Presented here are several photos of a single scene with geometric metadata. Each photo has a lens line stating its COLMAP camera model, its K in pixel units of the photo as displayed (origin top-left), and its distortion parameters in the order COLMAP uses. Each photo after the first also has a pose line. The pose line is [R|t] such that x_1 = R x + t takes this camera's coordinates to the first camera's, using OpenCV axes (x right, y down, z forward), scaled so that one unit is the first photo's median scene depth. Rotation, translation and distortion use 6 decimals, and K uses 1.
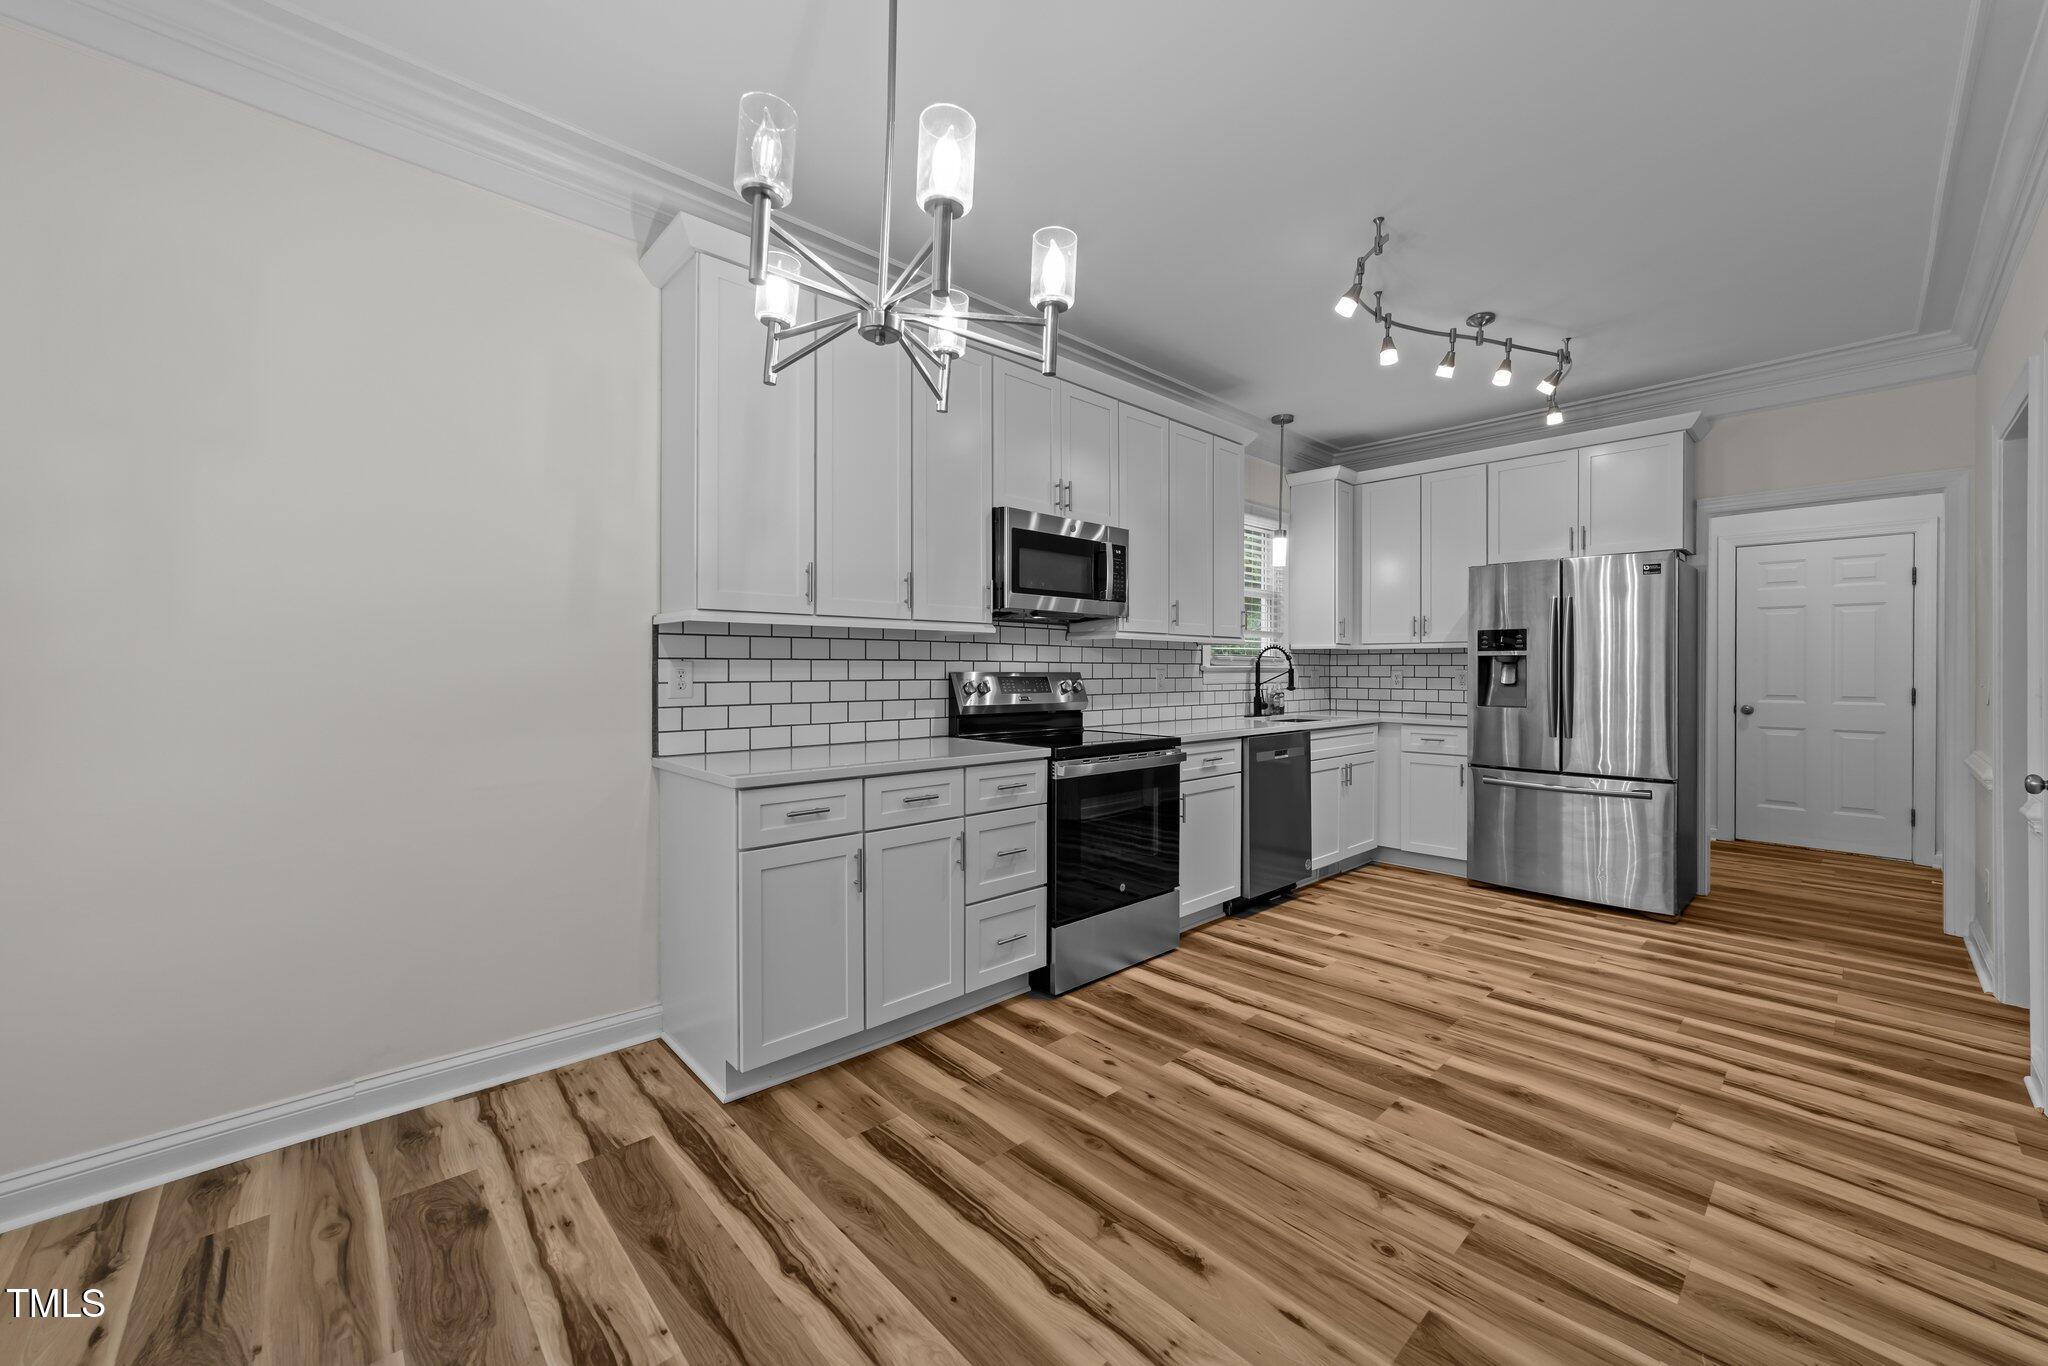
lens RADIAL K [[776.1, 0, 1018.5], [0, 776.1, 682.4], [0, 0, 1]] dist [-0.012929, 0.007225]
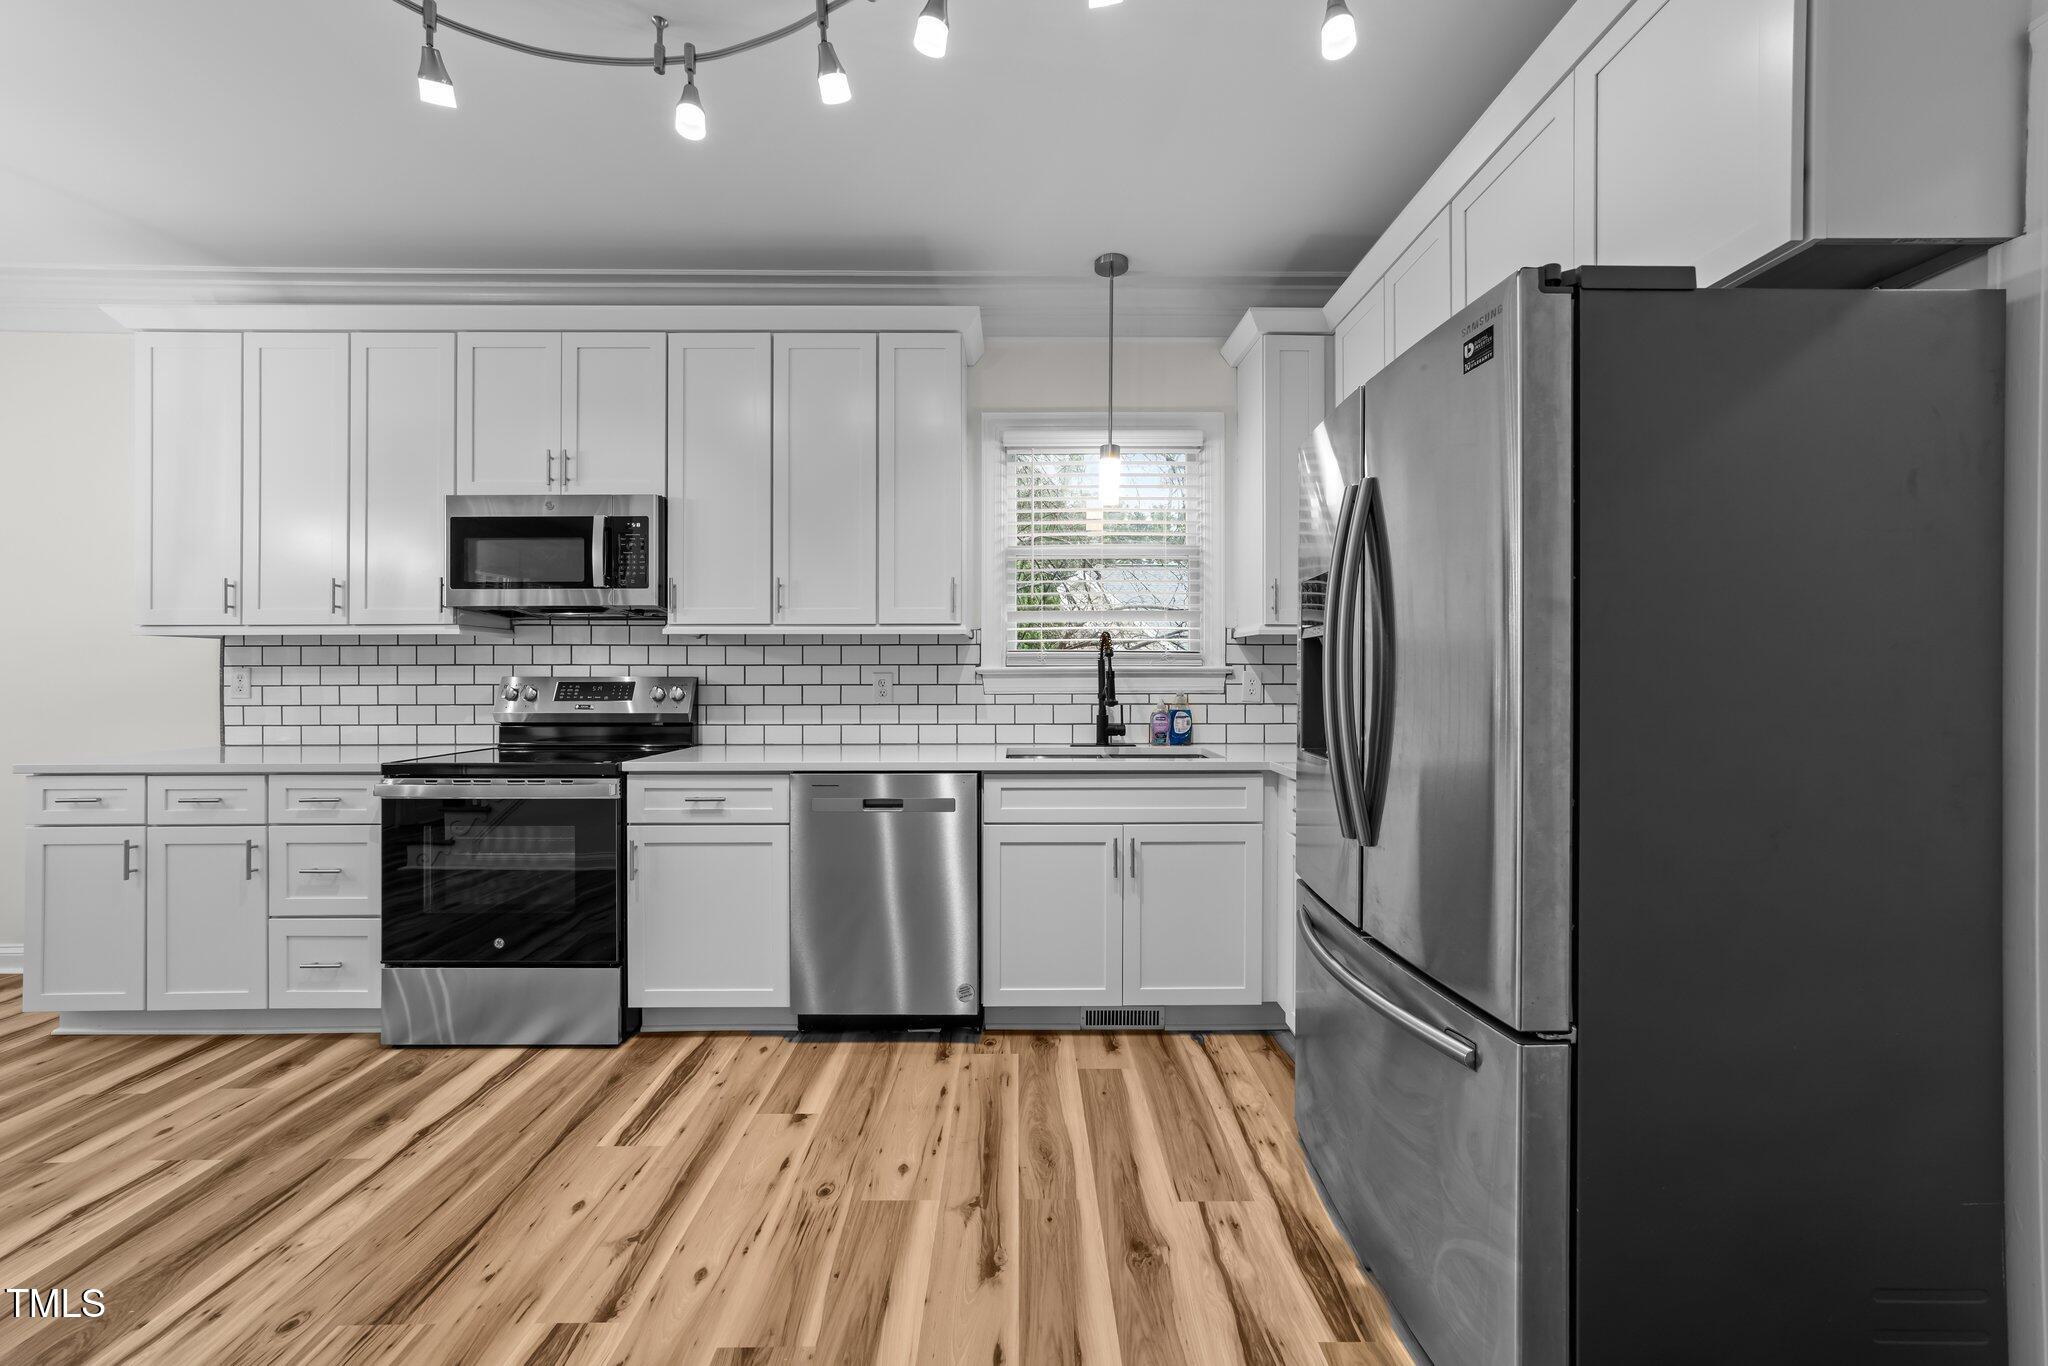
lens RADIAL K [[776.1, 0, 1018.5], [0, 776.1, 682.4], [0, 0, 1]] dist [-0.012929, 0.007225]
pose [[0.744786, 0.002271, -0.667300, 1.071815], [-0.007619, 0.999958, -0.005100, -0.006932], [0.667260, 0.008883, 0.744772, 0.760273]]
